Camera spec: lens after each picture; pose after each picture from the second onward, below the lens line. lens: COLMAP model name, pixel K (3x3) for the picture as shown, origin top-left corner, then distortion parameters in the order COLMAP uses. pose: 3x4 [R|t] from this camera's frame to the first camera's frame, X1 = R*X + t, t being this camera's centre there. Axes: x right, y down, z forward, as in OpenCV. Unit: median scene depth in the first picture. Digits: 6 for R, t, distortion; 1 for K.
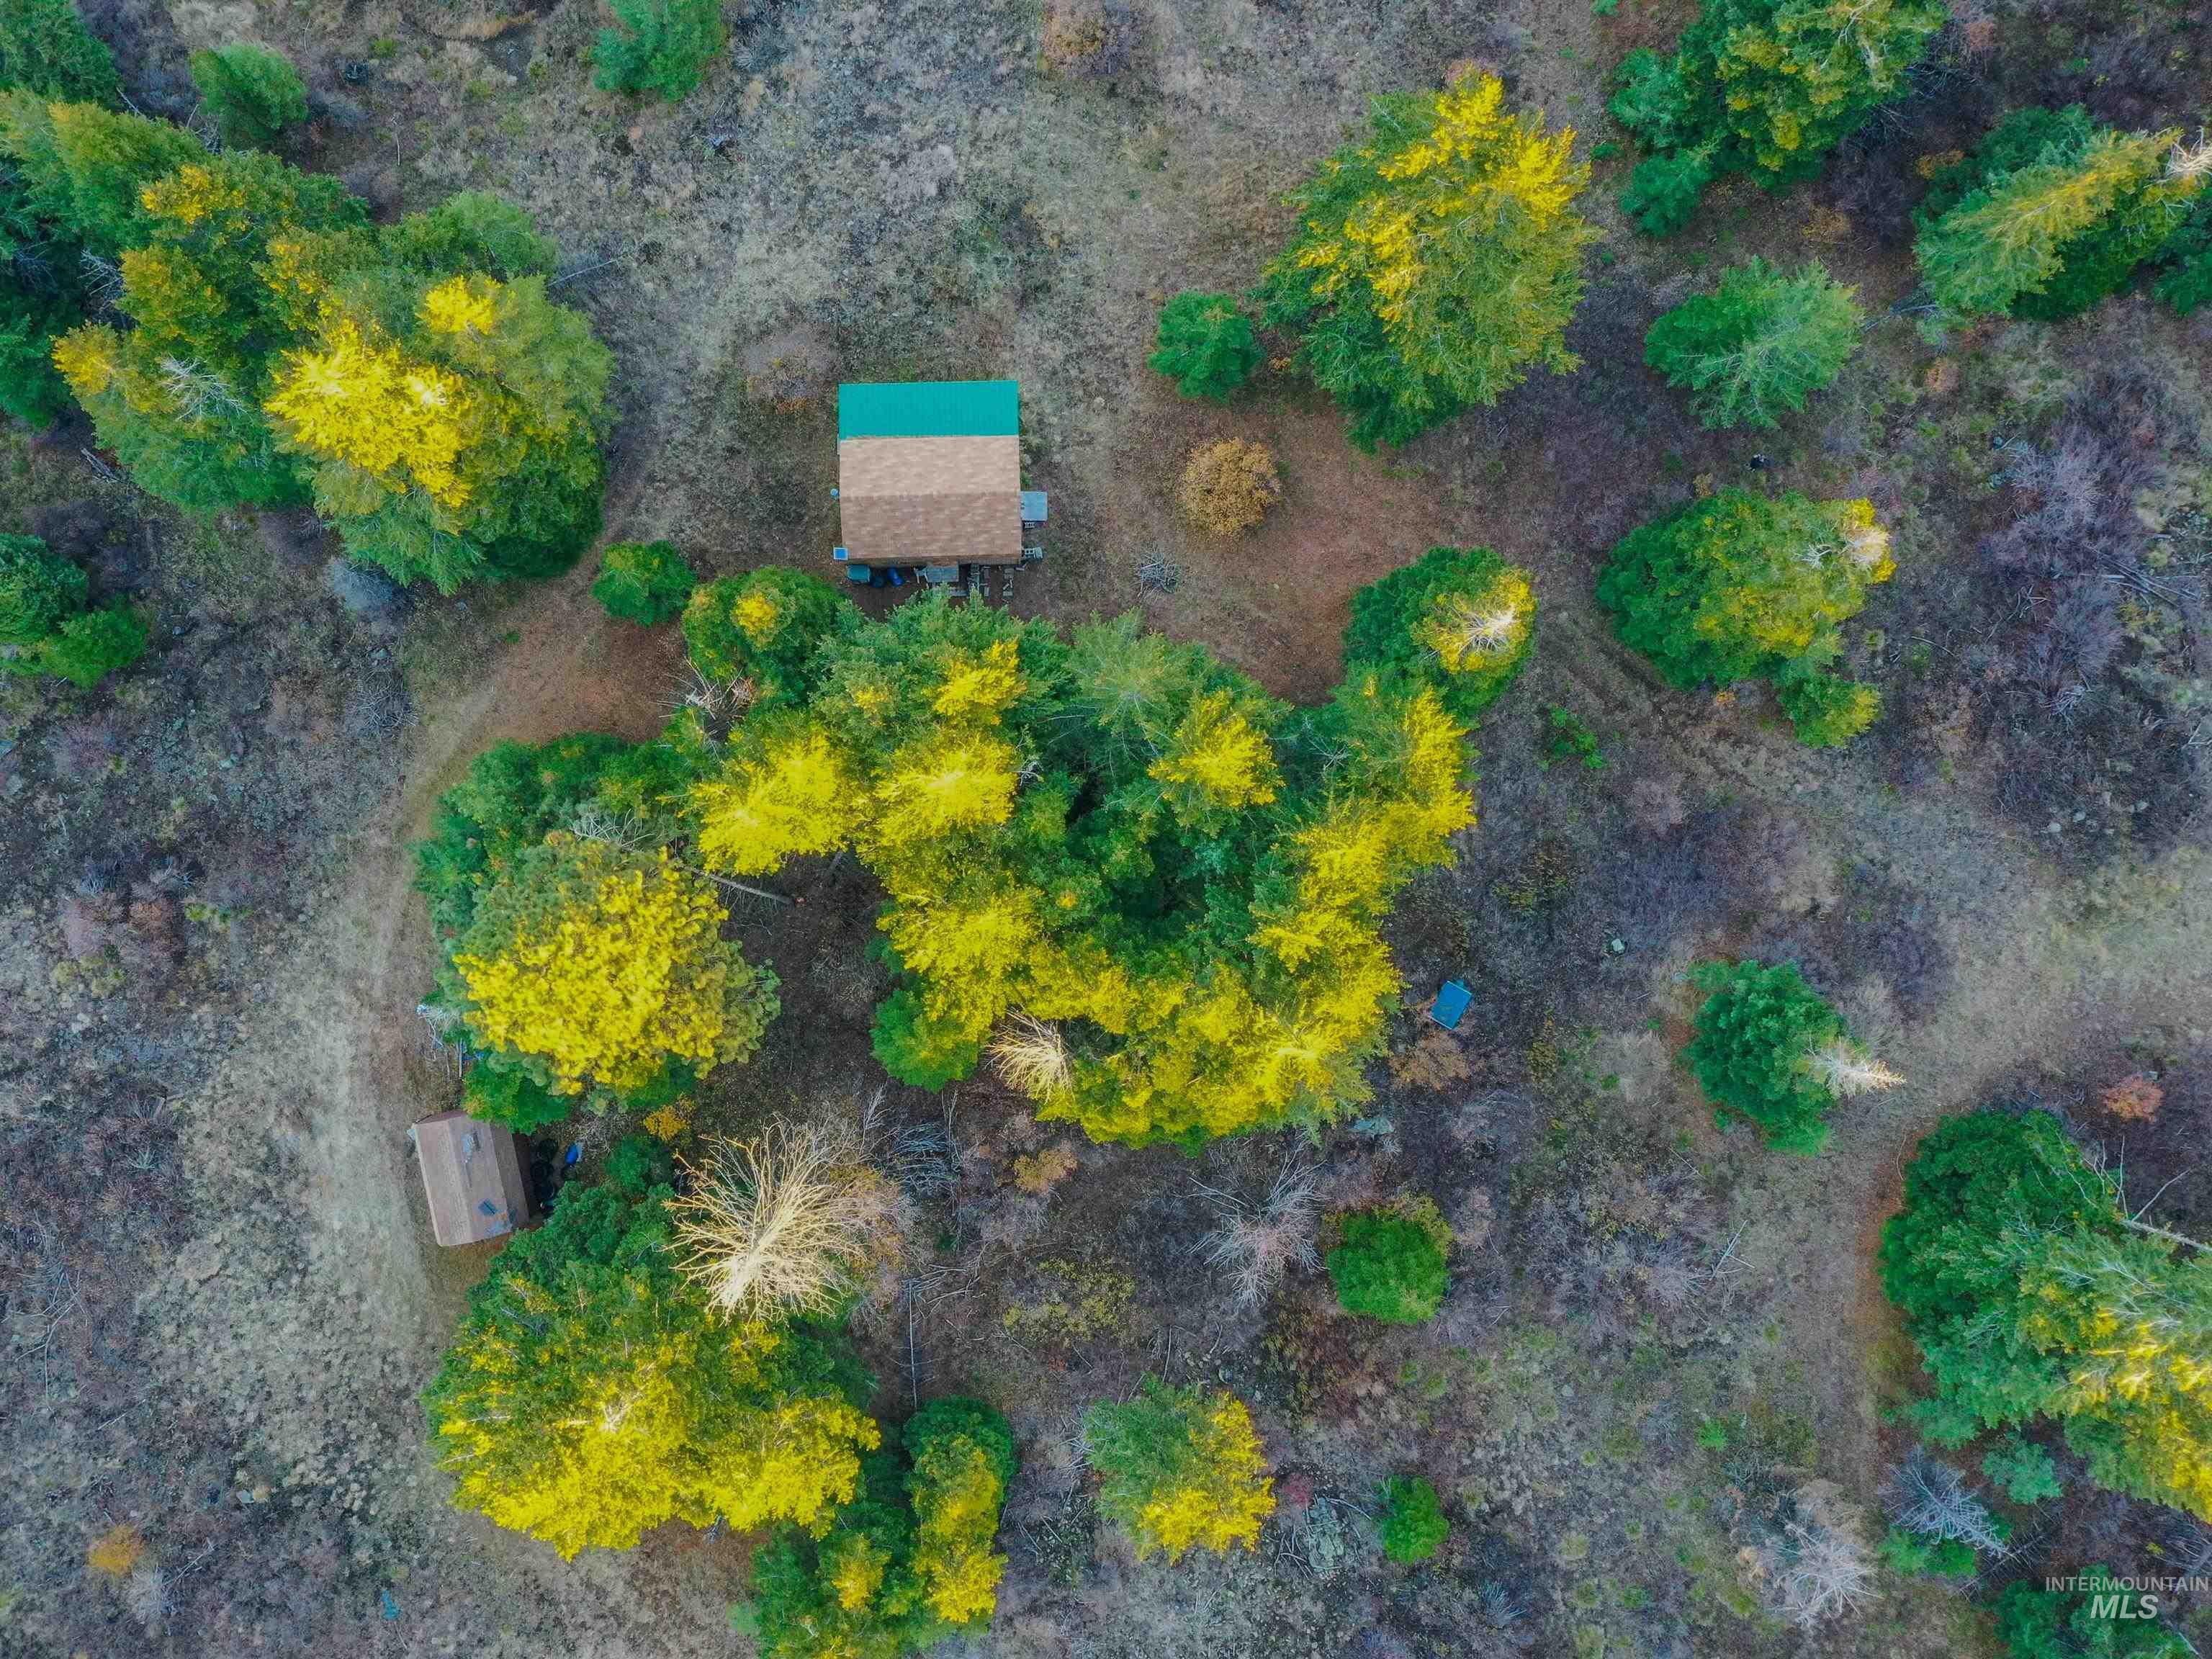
lens RADIAL K [[1954.1, 0, 985.5], [0, 1954.1, 825.9], [0, 0, 1]] dist [-0.006279, 0.005646]
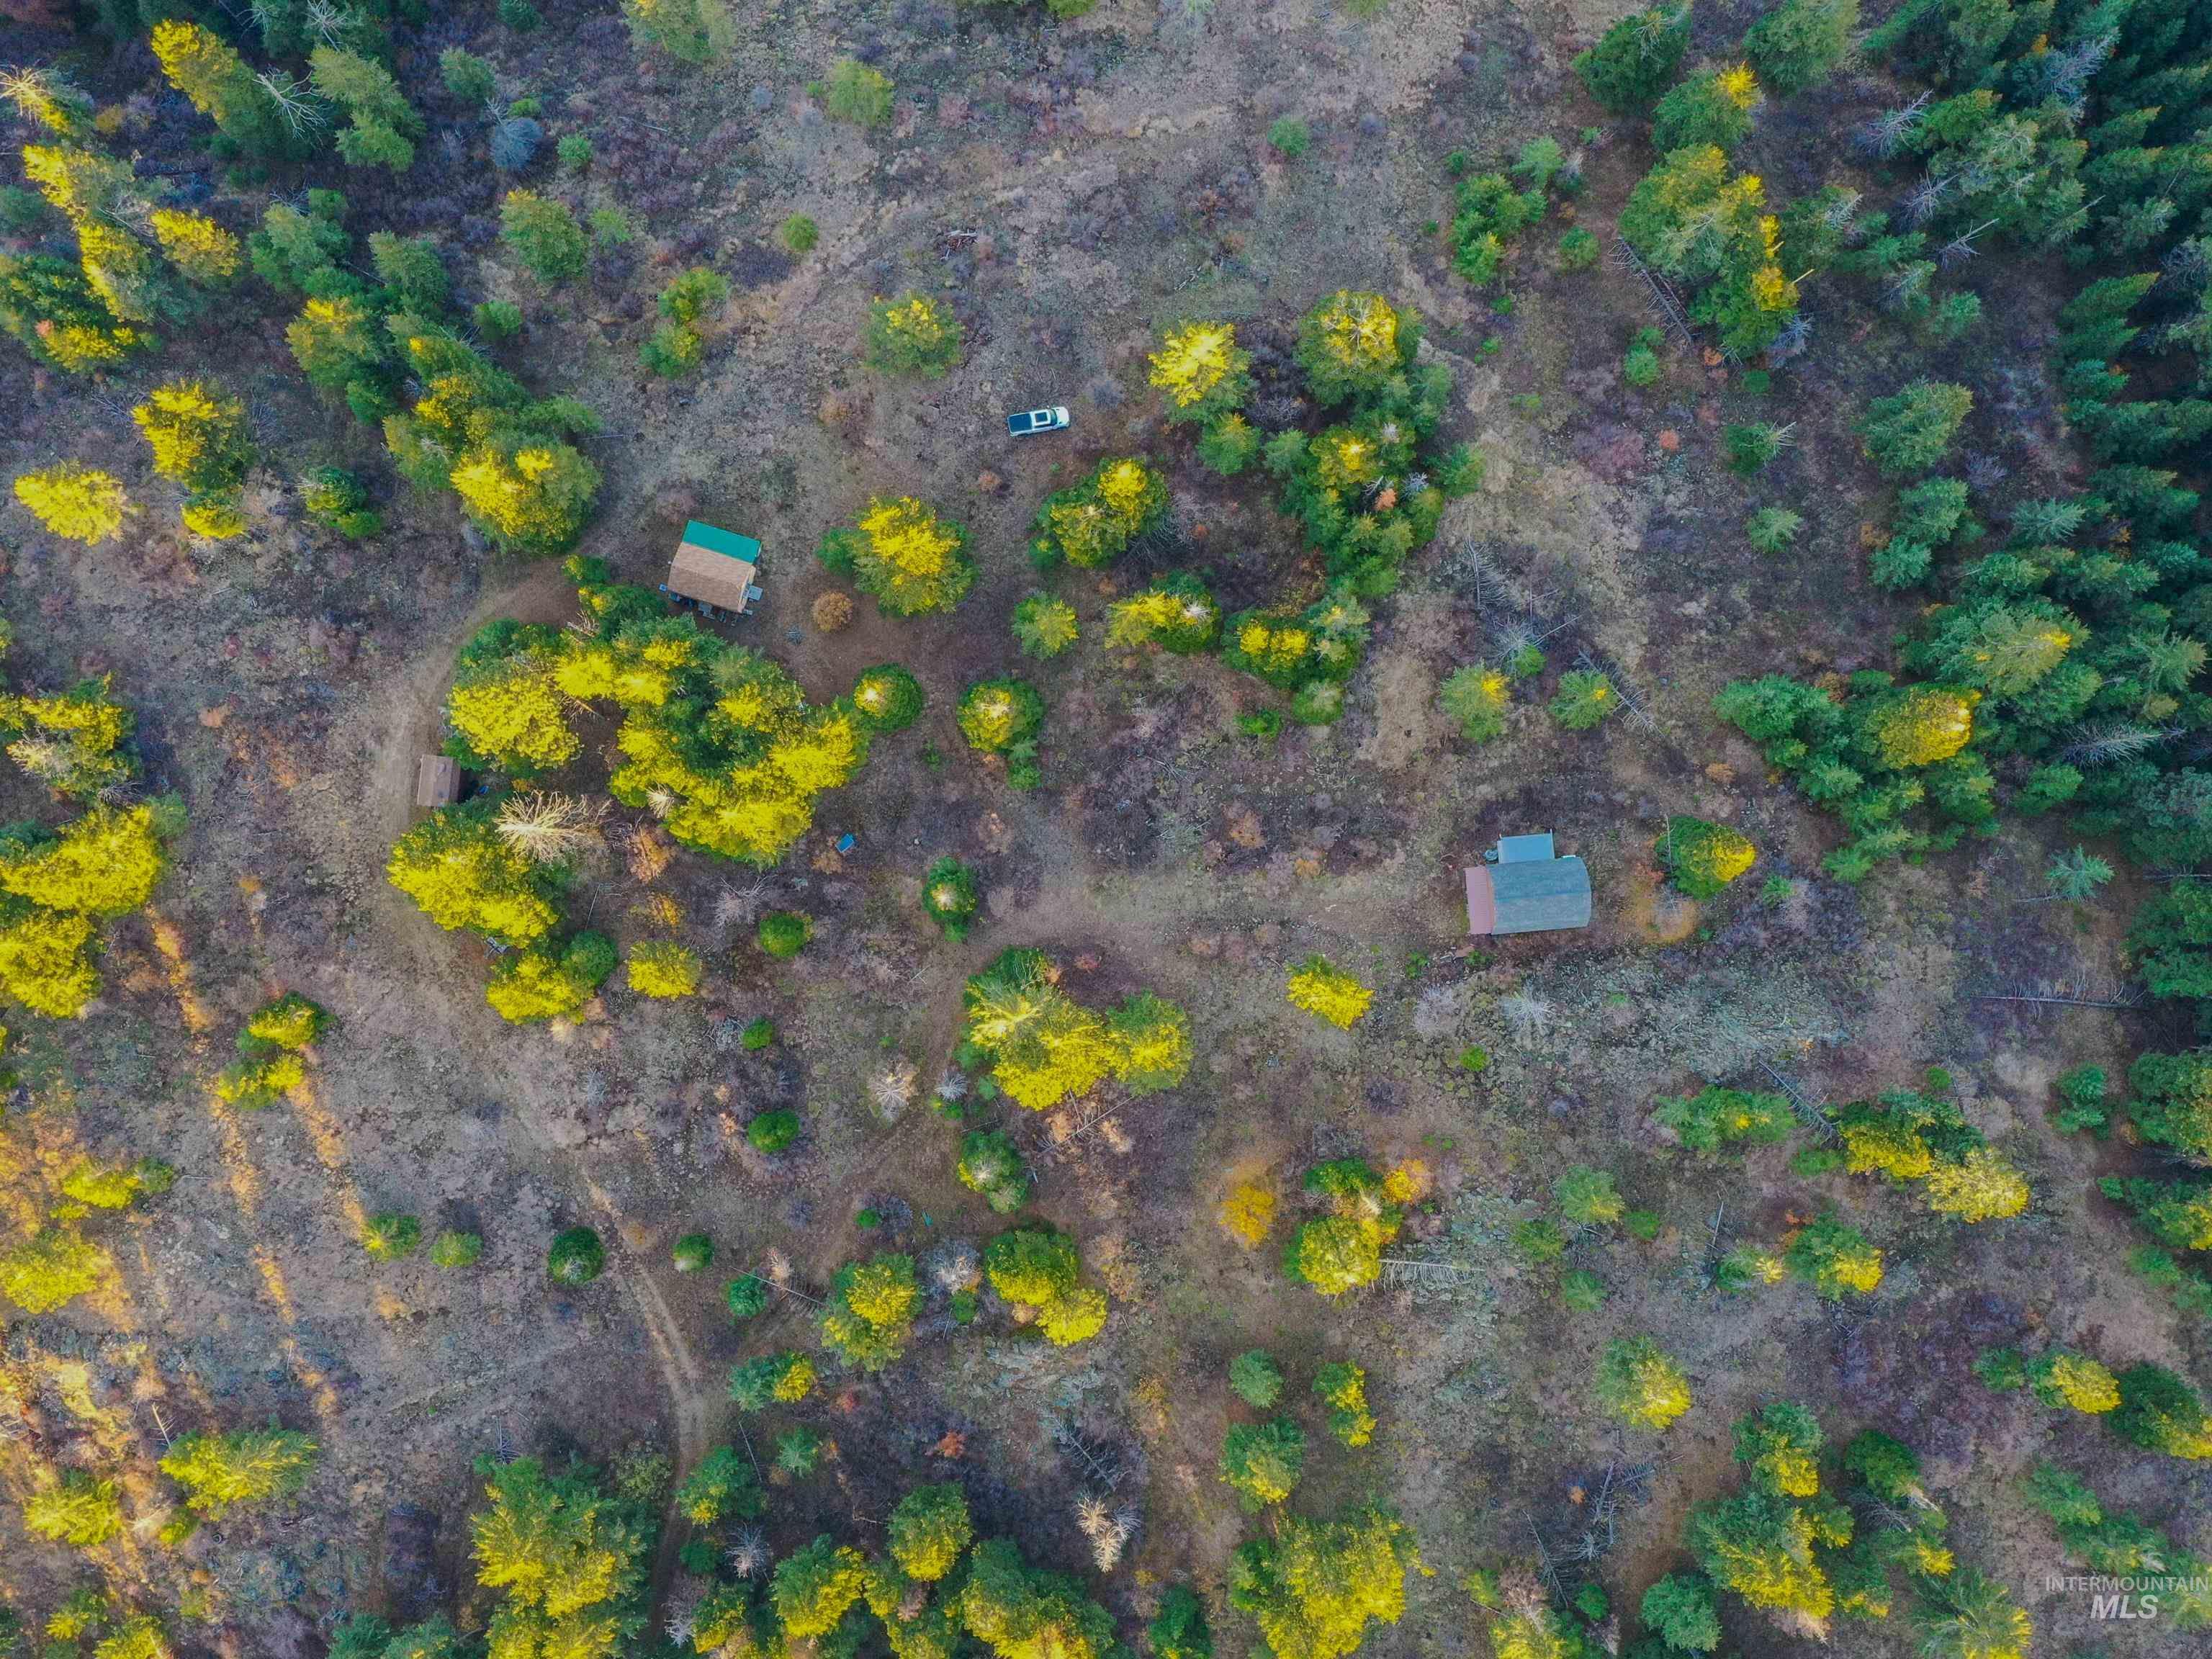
lens RADIAL K [[1945.4, 0, 1106.0], [0, 1945.4, 829.5], [0, 0, 1]] dist [-0.000291, 0.000774]
pose [[0.948625, 0.316403, 0.000734, 0.539665], [-0.316404, 0.948625, 0.000498, -0.028888], [-0.000539, -0.000705, 1.000000, -1.417787]]
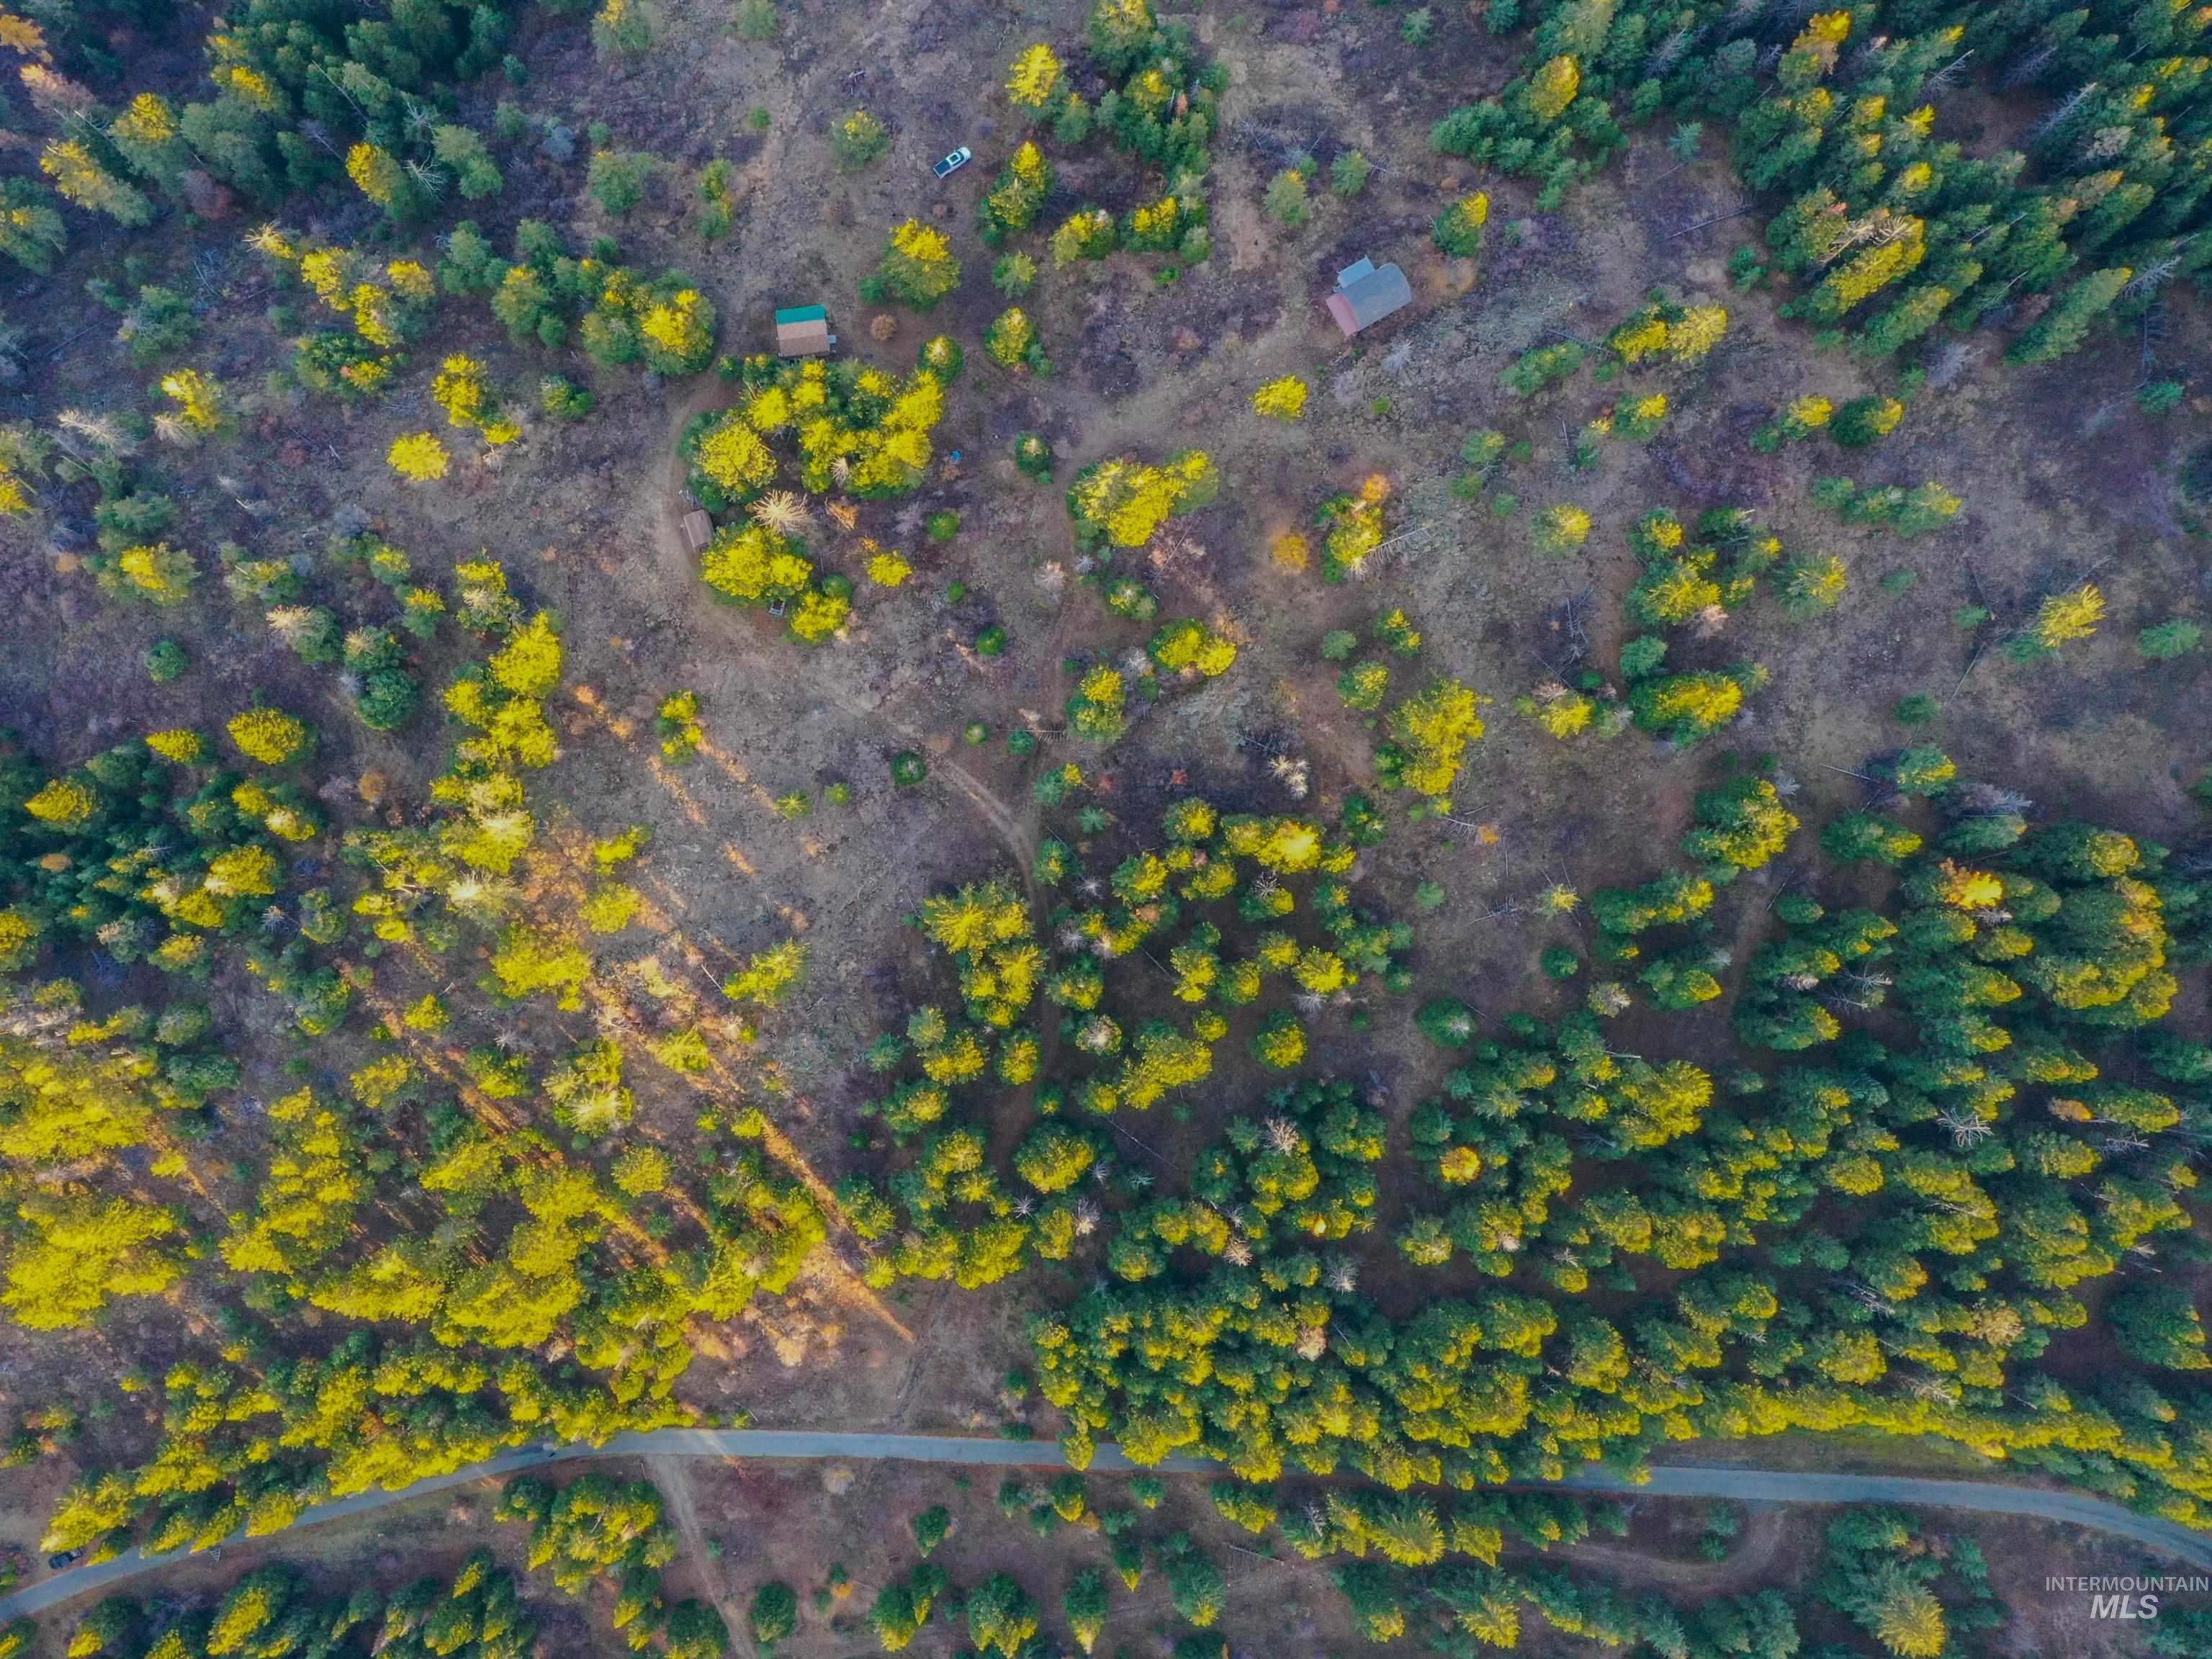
lens RADIAL K [[1954.1, 0, 985.5], [0, 1954.1, 825.9], [0, 0, 1]] dist [-0.006279, 0.005646]
pose [[0.994440, -0.105255, -0.003138, 0.235128], [0.105258, 0.994445, 0.000630, 0.801035], [0.003054, -0.000957, 0.999995, -2.761564]]
